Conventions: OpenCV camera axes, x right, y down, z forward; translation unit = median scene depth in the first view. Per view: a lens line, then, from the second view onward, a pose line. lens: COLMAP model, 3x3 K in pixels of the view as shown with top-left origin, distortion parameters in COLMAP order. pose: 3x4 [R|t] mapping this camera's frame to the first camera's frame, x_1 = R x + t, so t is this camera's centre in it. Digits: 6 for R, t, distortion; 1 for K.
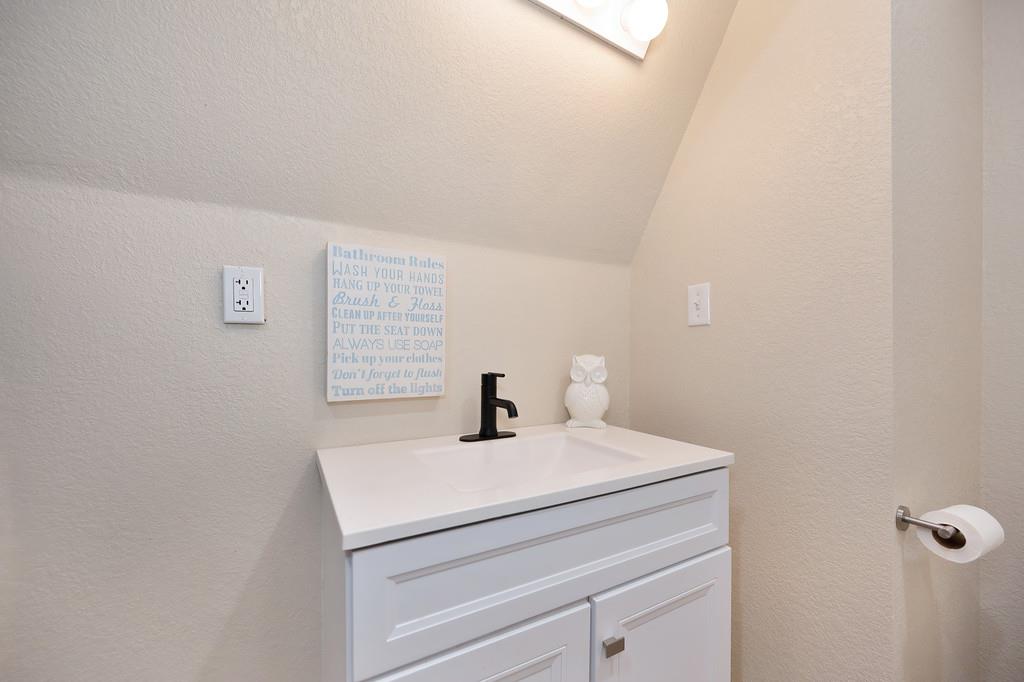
lens RADIAL K [[404.0, 0, 509.4], [0, 404.0, 354.6], [0, 0, 1]] dist [0.001888, 0.000154]
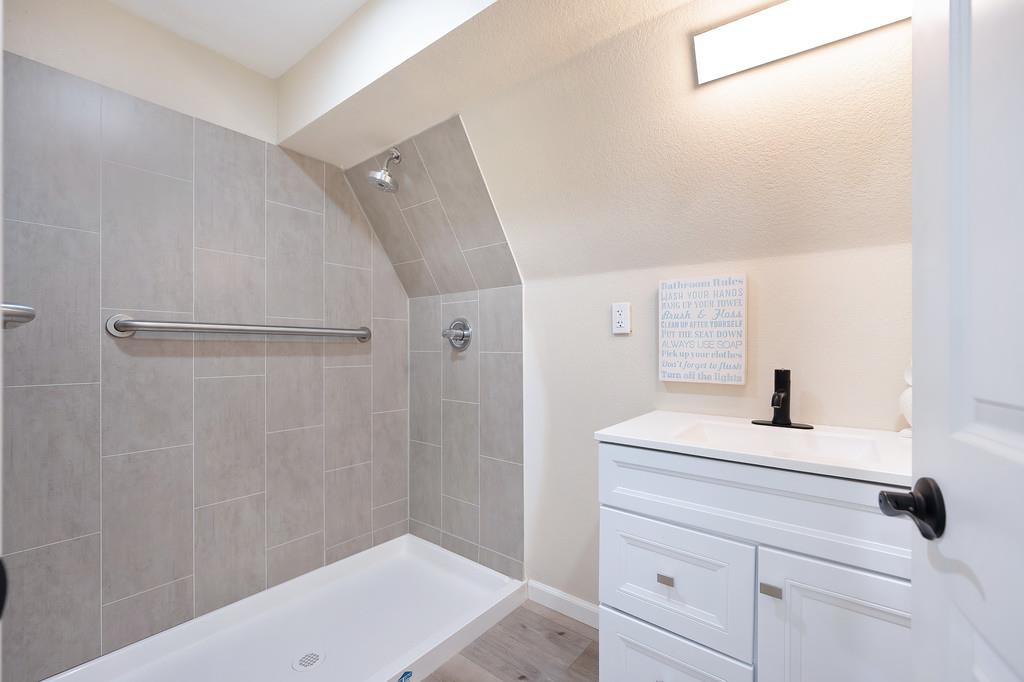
lens RADIAL K [[454.6, 0, 510.3], [0, 454.6, 343.6], [0, 0, 1]] dist [-0.000088, 0.000013]
pose [[0.360440, 0.000786, -0.932782, 0.951966], [-0.001825, 0.999998, 0.000138, -0.027013], [0.932780, 0.001652, 0.360441, -0.189528]]
